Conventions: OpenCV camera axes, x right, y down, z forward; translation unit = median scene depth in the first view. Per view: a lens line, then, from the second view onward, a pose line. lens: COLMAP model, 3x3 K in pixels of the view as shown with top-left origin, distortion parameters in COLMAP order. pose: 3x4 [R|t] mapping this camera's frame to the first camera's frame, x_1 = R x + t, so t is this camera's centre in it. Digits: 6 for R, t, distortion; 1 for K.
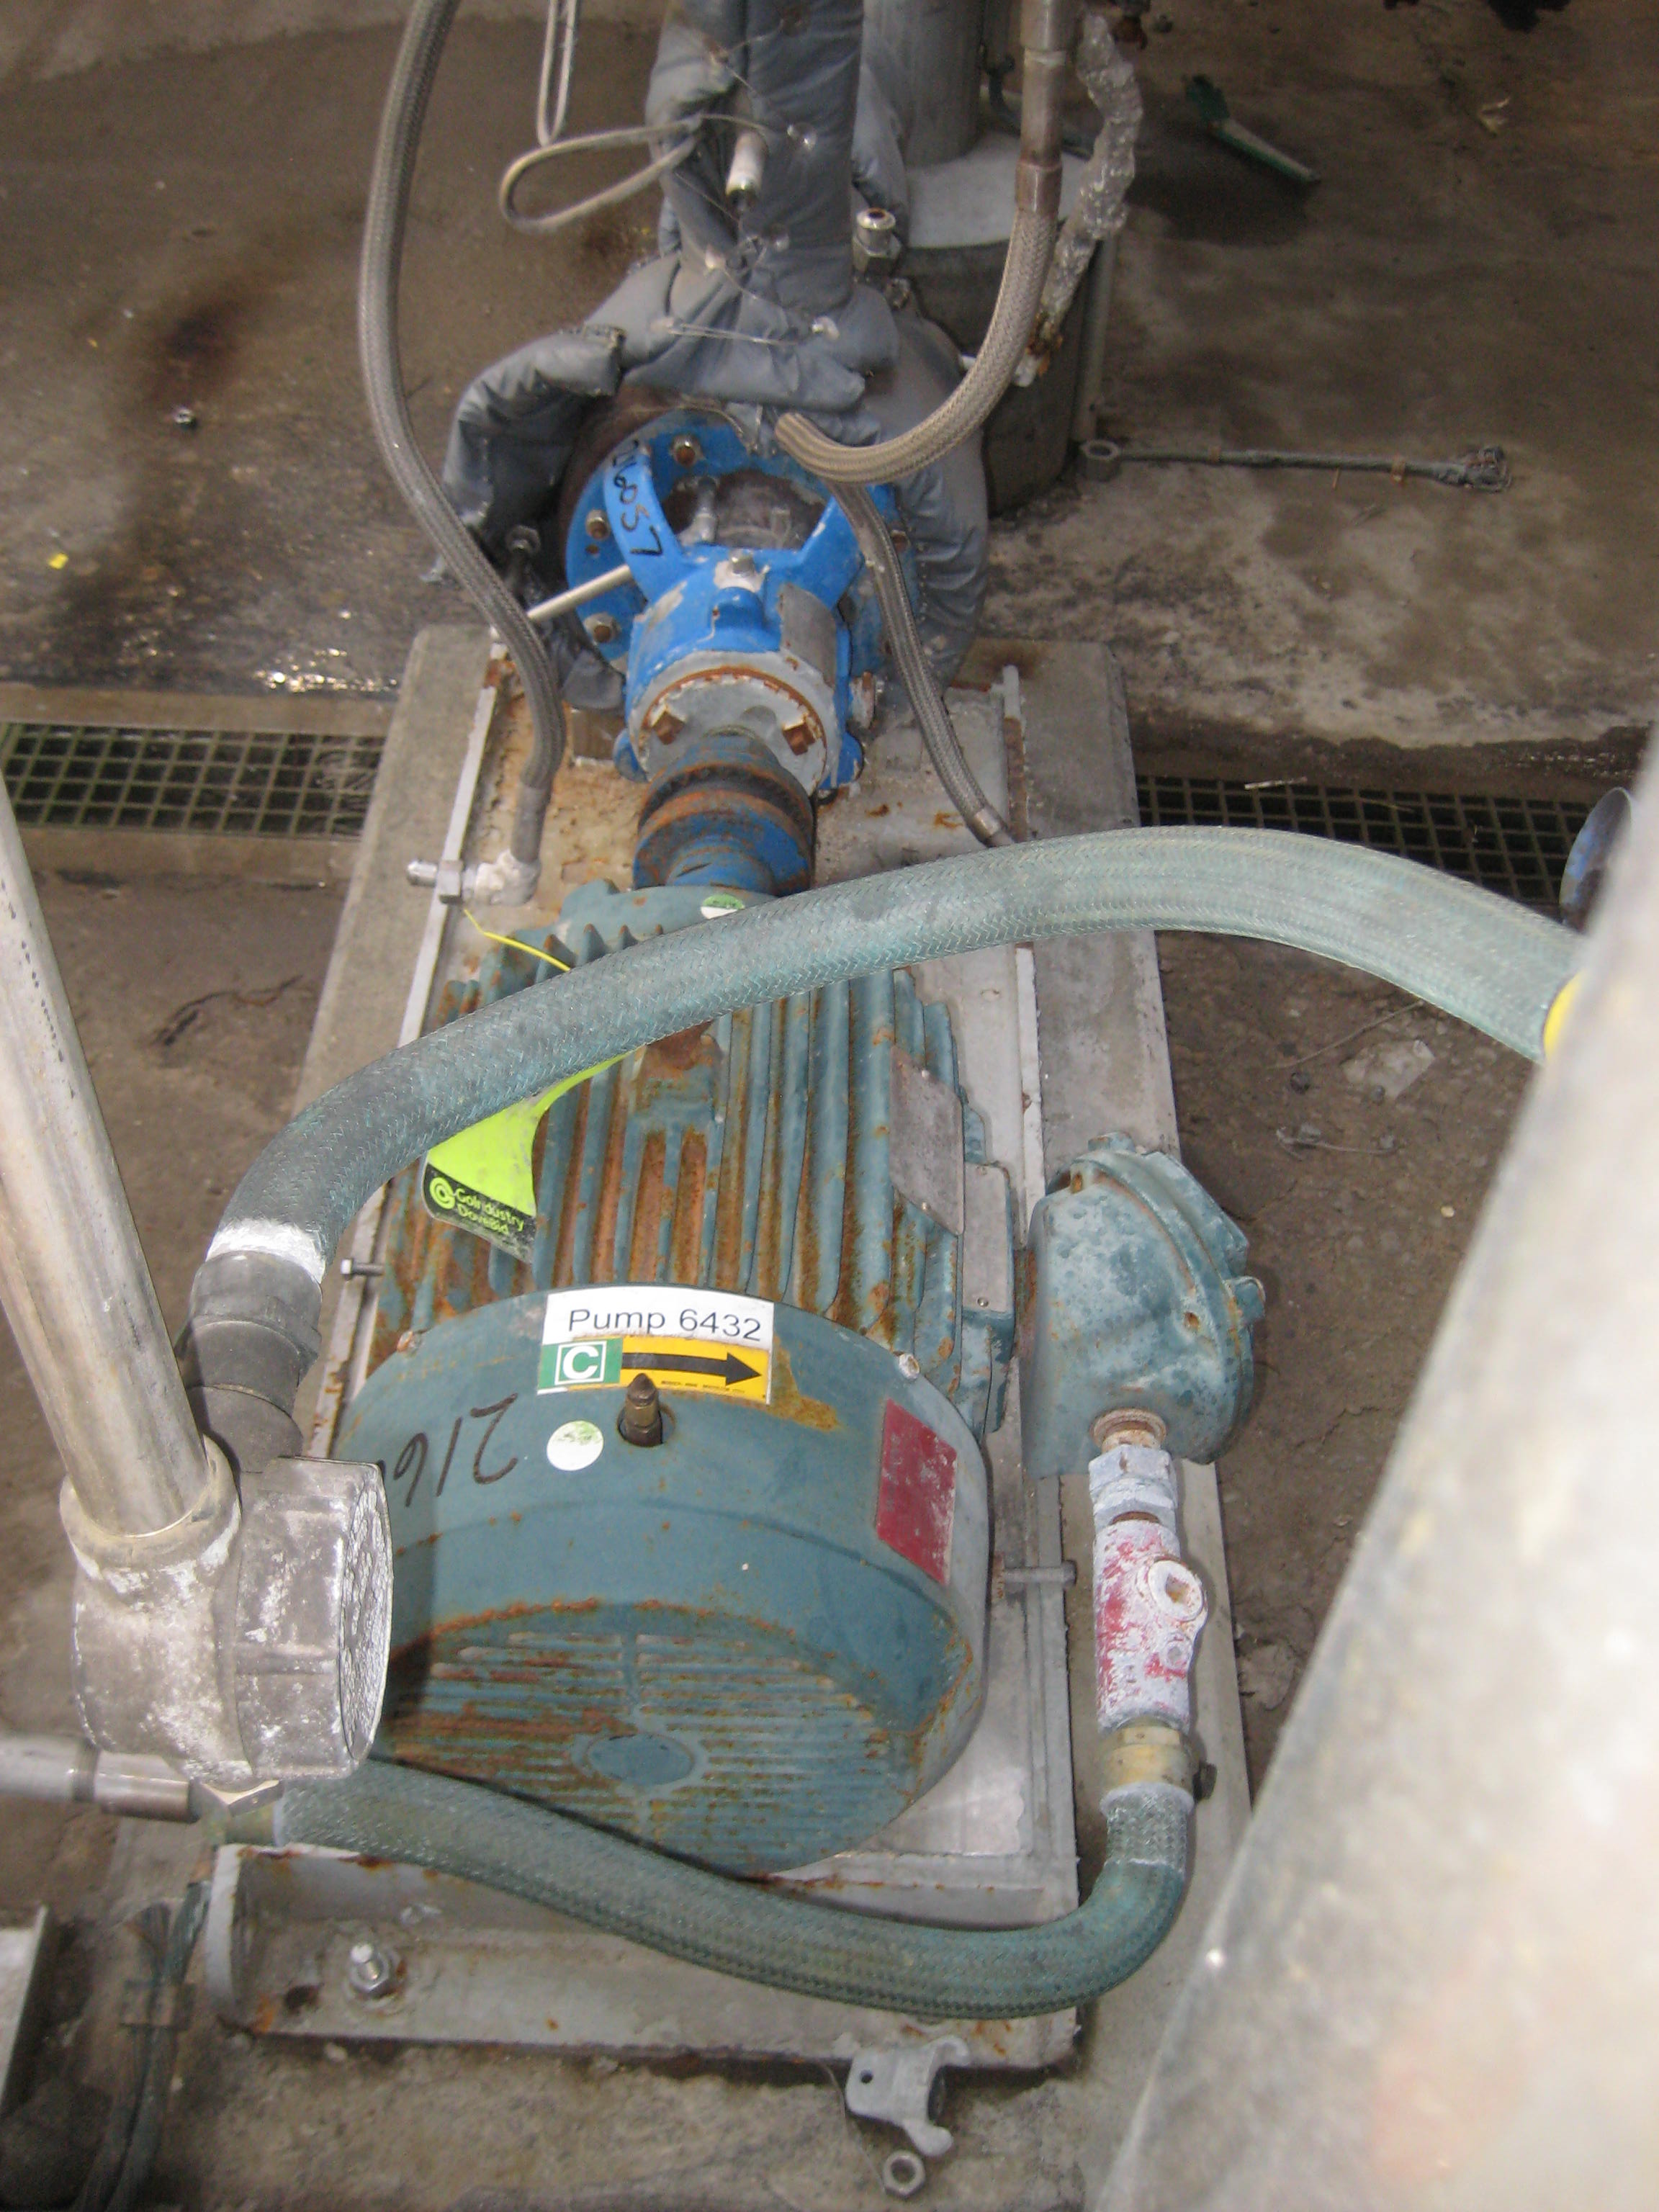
lens RADIAL K [[2405.6, 0, 829.5], [0, 2405.6, 1106.0], [0, 0, 1]] dist [-0.008042, -0.005349]
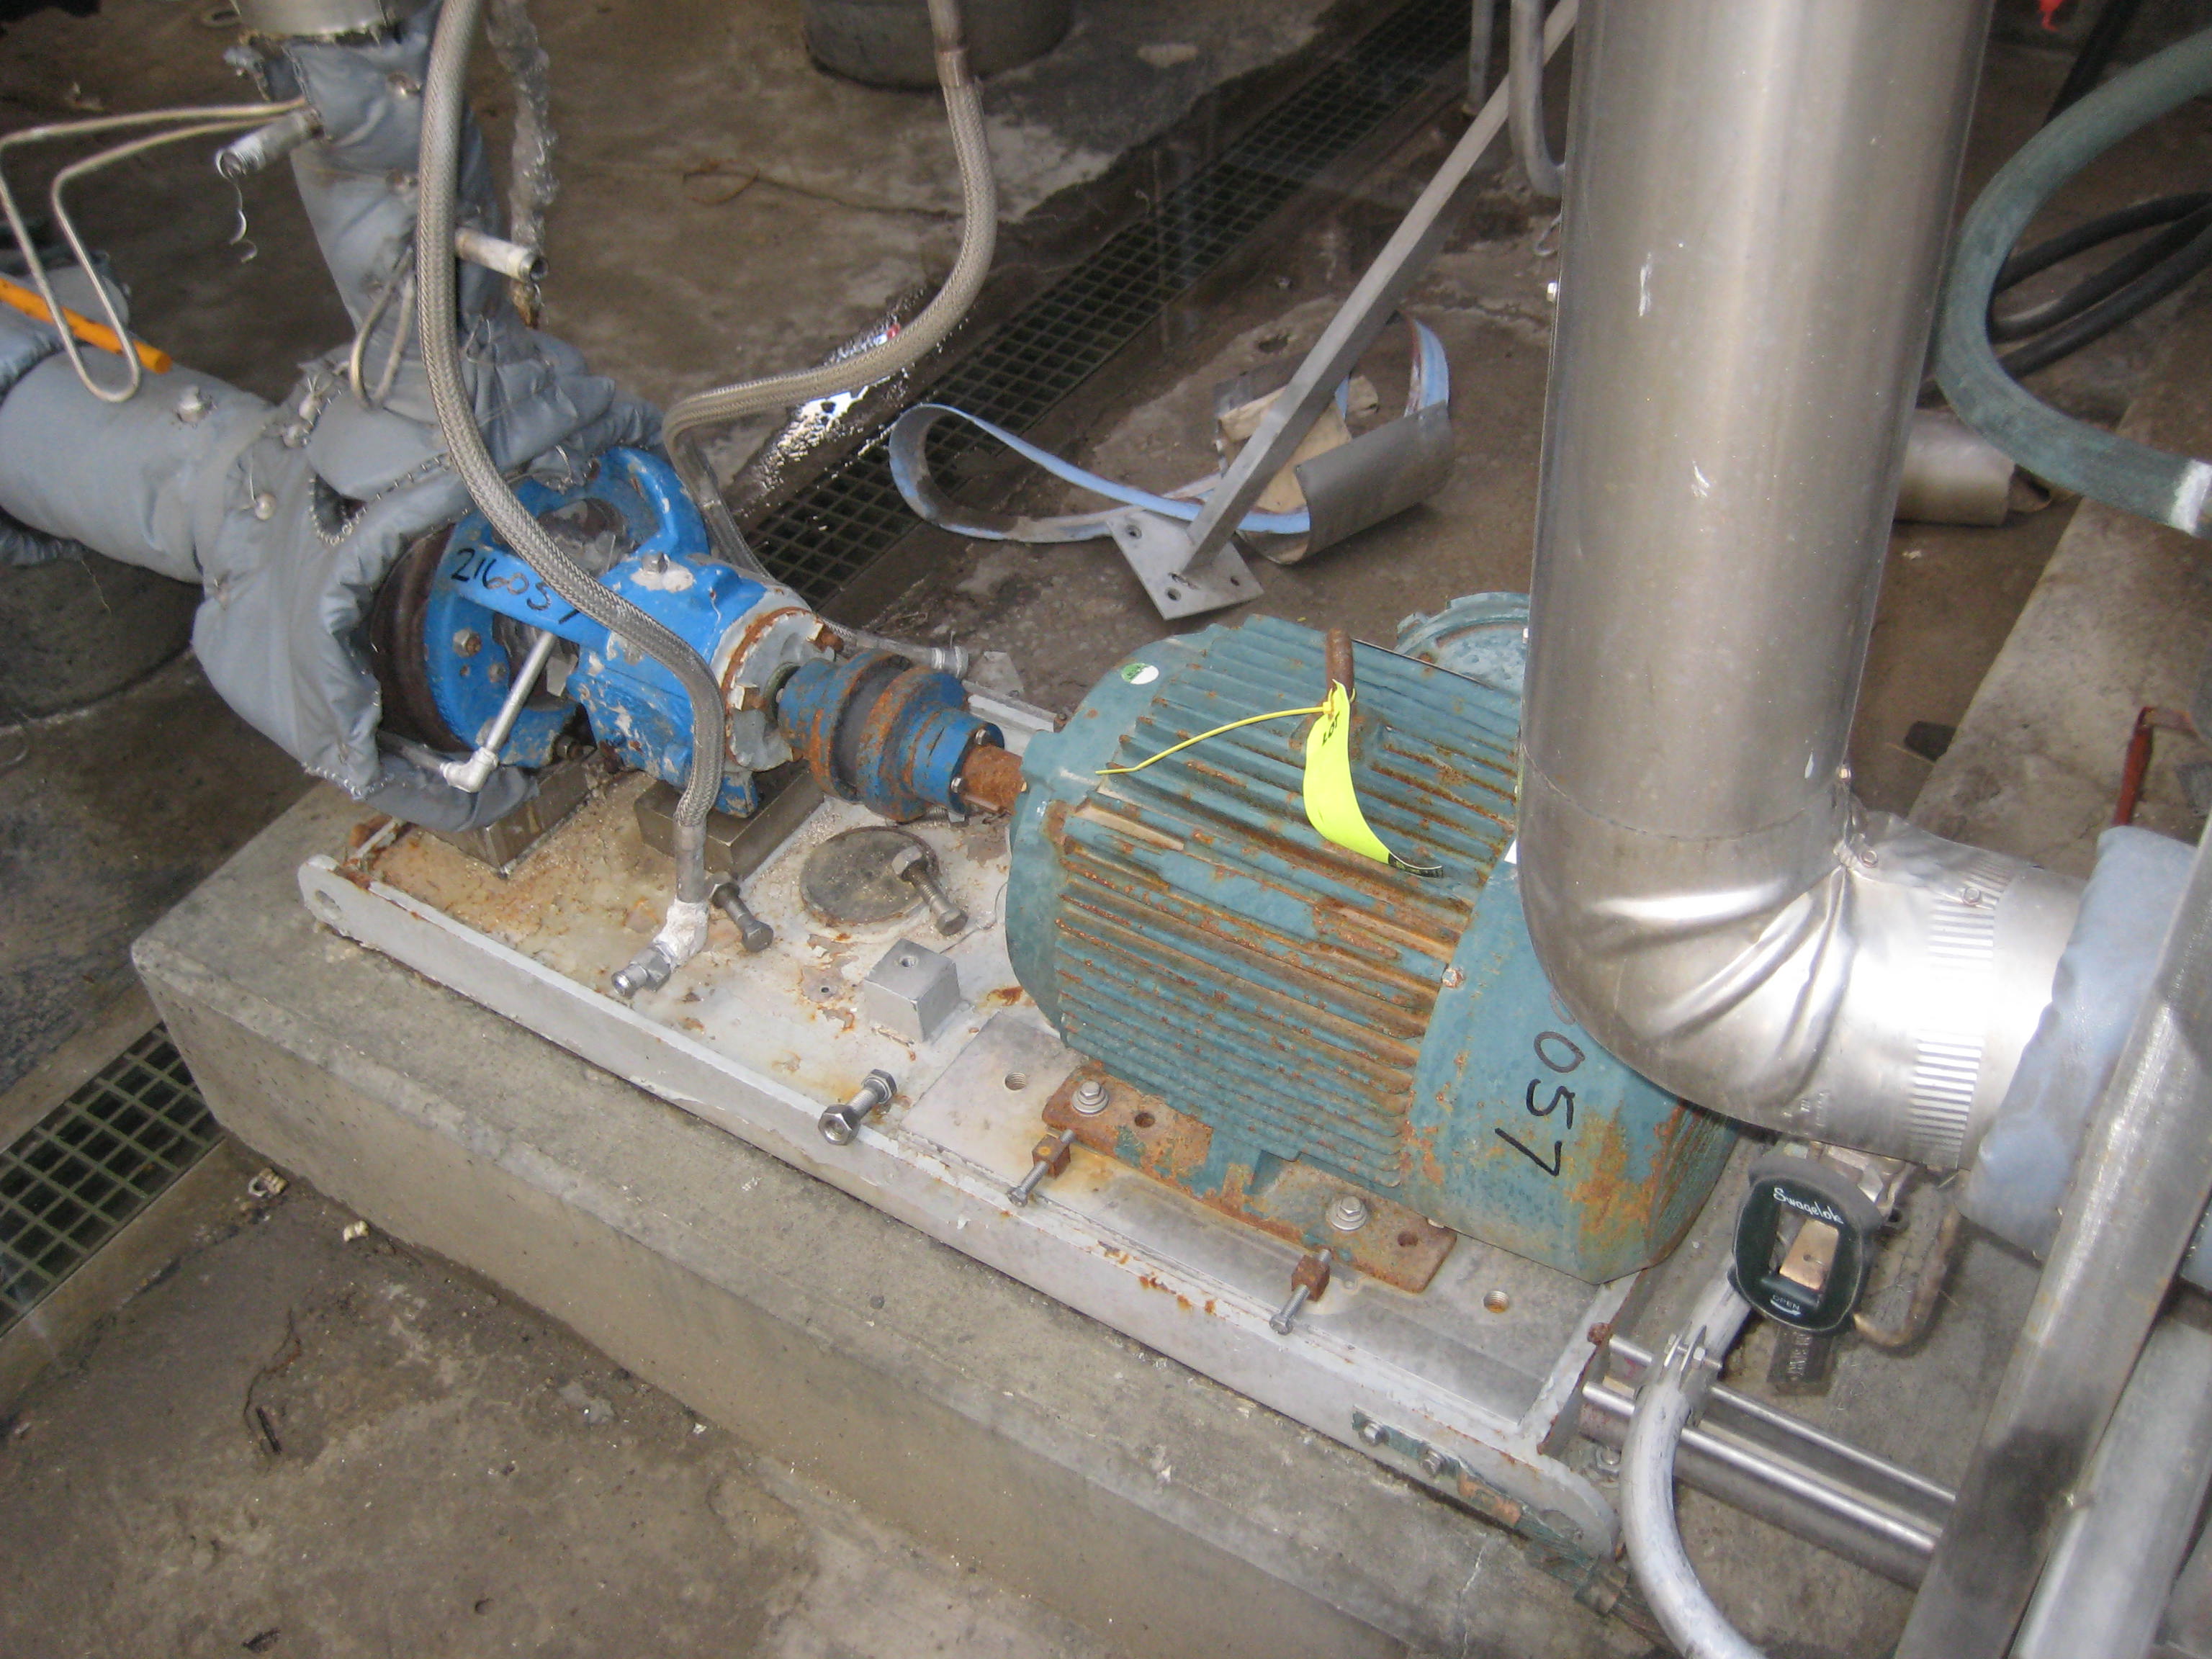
lens RADIAL K [[2405.6, 0, 1106.0], [0, 2405.6, 829.5], [0, 0, 1]] dist [-0.008042, -0.005349]
pose [[0.506927, -0.629177, 0.589204, -0.639471], [0.657820, 0.724097, 0.207260, -0.225708], [-0.557045, 0.282524, 0.780949, 0.069335]]
